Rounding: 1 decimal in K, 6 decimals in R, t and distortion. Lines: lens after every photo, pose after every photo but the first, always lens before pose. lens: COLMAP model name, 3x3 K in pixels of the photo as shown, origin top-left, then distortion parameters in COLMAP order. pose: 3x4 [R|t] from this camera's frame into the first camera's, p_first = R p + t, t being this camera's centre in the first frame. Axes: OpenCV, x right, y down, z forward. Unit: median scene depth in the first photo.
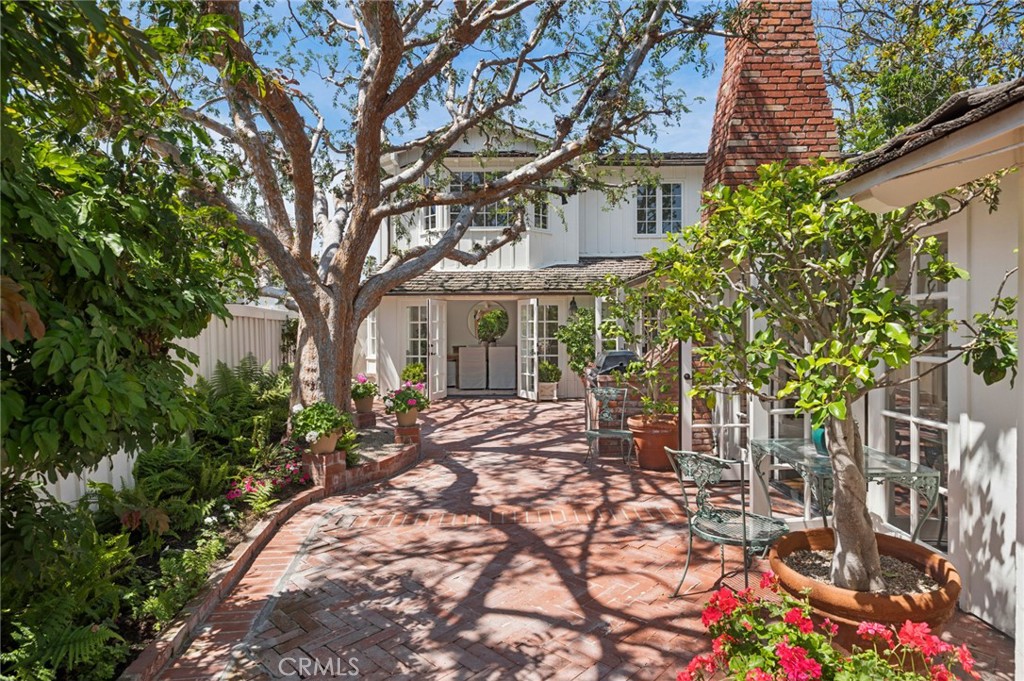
lens RADIAL K [[583.3, 0, 513.0], [0, 583.3, 319.7], [0, 0, 1]] dist [-0.002116, -0.000330]
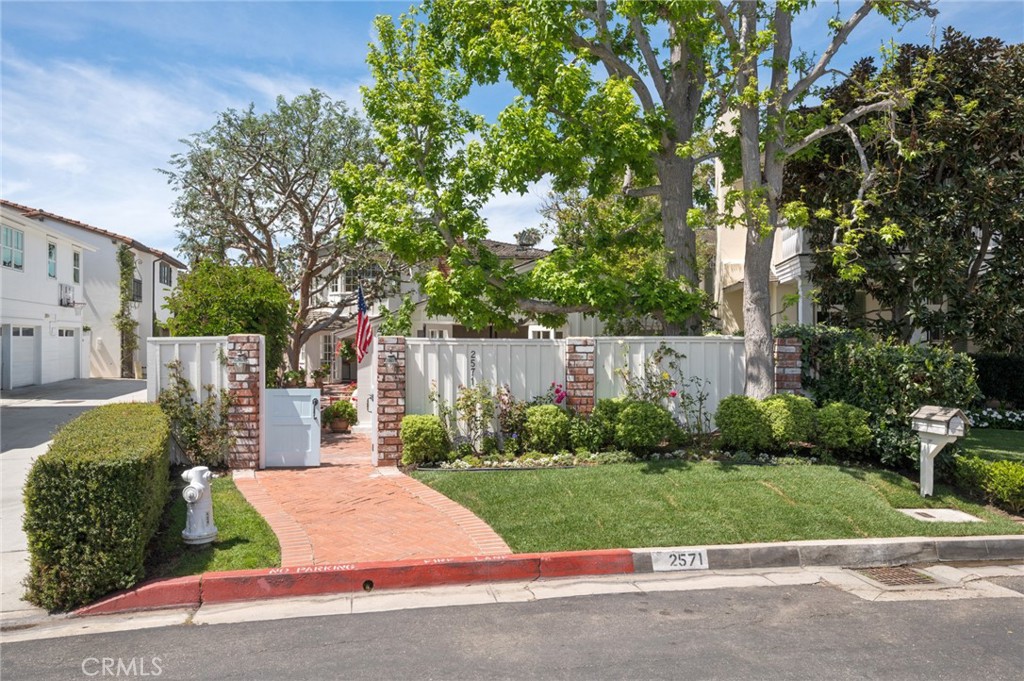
lens RADIAL K [[660.9, 0, 512.0], [0, 660.9, 340.5], [0, 0, 1]] dist [0.001595, -0.000144]
pose [[0.996168, 0.007949, 0.087102, 0.388952], [-0.009028, 0.999887, 0.012001, -0.057849], [-0.086997, -0.012742, 0.996127, -1.873355]]
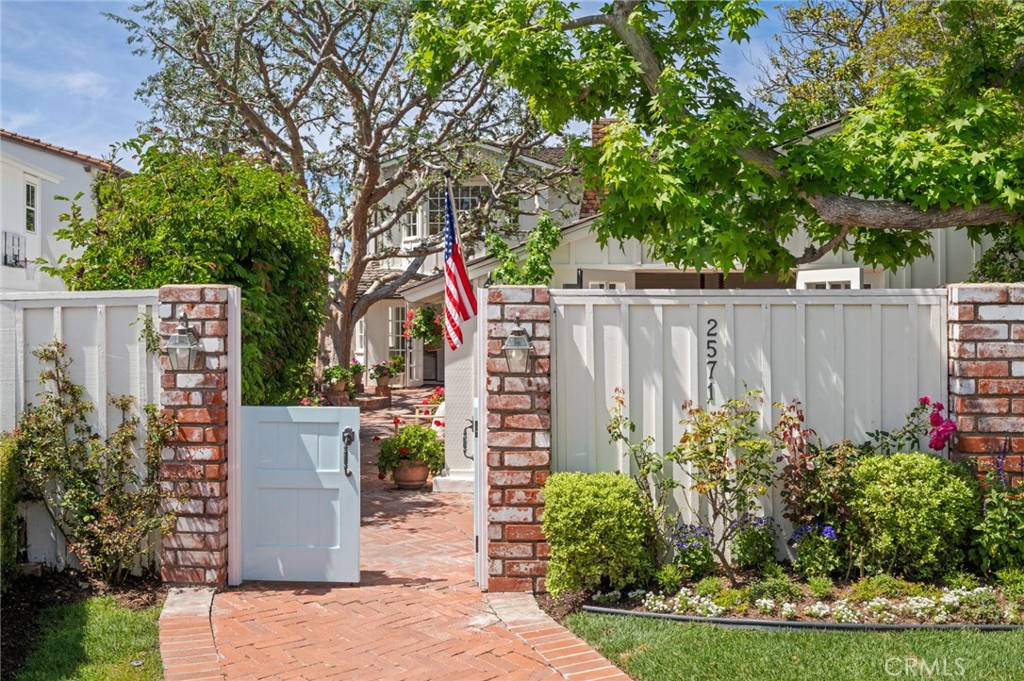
lens RADIAL K [[1008.0, 0, 514.4], [0, 1008.0, 306.0], [0, 0, 1]] dist [0.001300, -0.000879]
pose [[0.996838, 0.001897, -0.079436, 0.340629], [-0.001998, 0.999997, -0.001197, -0.035506], [0.079434, 0.001352, 0.996839, -1.488152]]
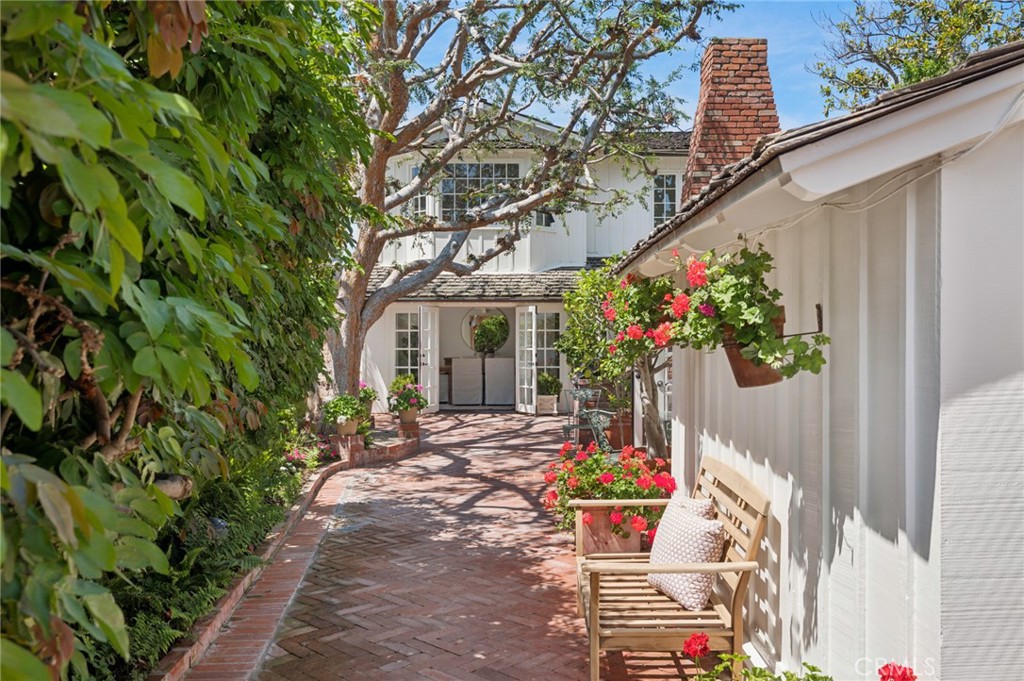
lens RADIAL K [[861.1, 0, 562.2], [0, 861.1, 342.2], [0, 0, 1]] dist [-0.002957, 0.000940]
pose [[0.999195, 0.002423, 0.040045, 0.039479], [-0.003167, 0.999823, 0.018529, -0.005003], [-0.039993, -0.018641, 0.999026, -0.551702]]
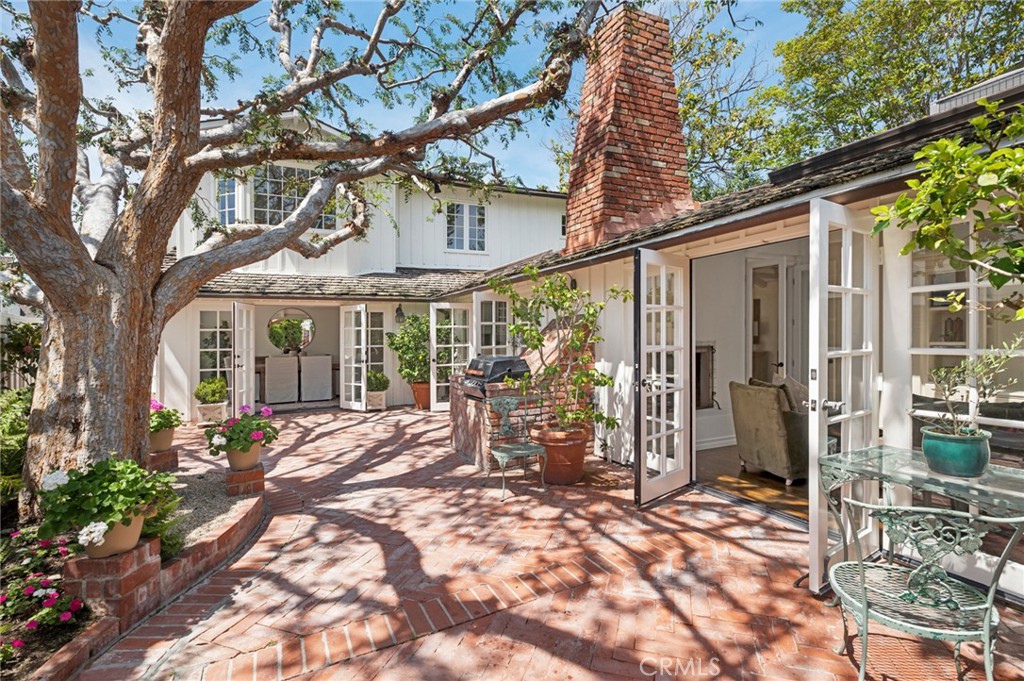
lens RADIAL K [[476.9, 0, 515.6], [0, 476.9, 329.7], [0, 0, 1]] dist [-0.001028, -0.000465]
pose [[0.897305, -0.002508, 0.441403, -0.116237], [0.004309, 0.999986, -0.003078, 0.012745], [-0.441389, 0.004664, 0.897304, 0.270259]]
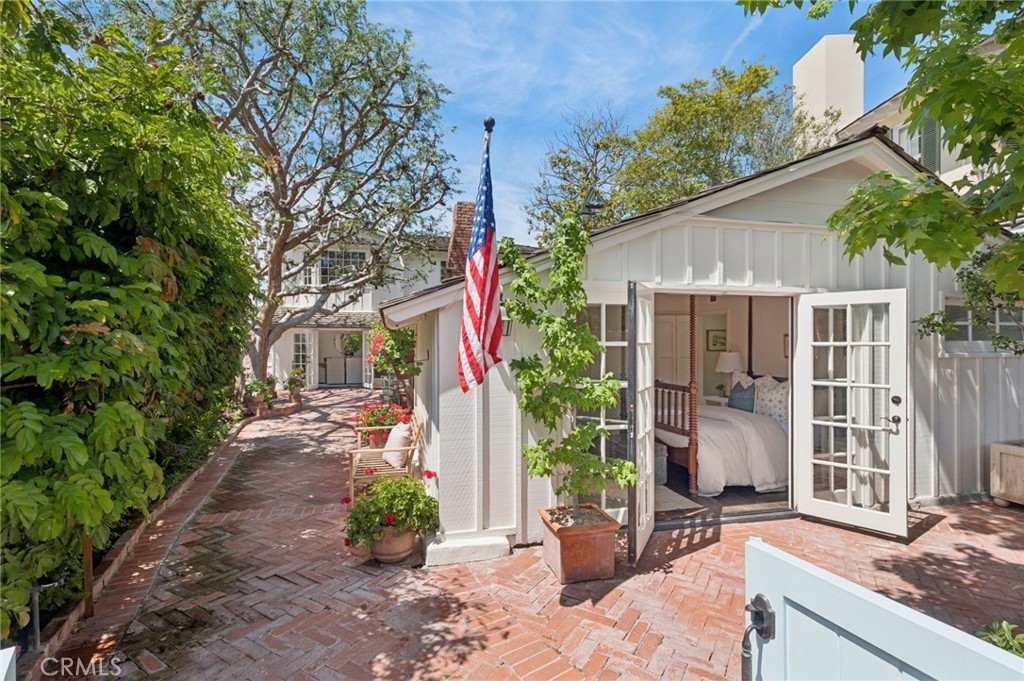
lens RADIAL K [[489.9, 0, 522.8], [0, 489.9, 344.3], [0, 0, 1]] dist [0.000806, -0.000439]
pose [[0.963663, 0.001857, 0.267115, 0.112451], [-0.006475, 0.999844, 0.016408, -0.029681], [-0.267043, -0.017541, 0.963525, -0.760936]]
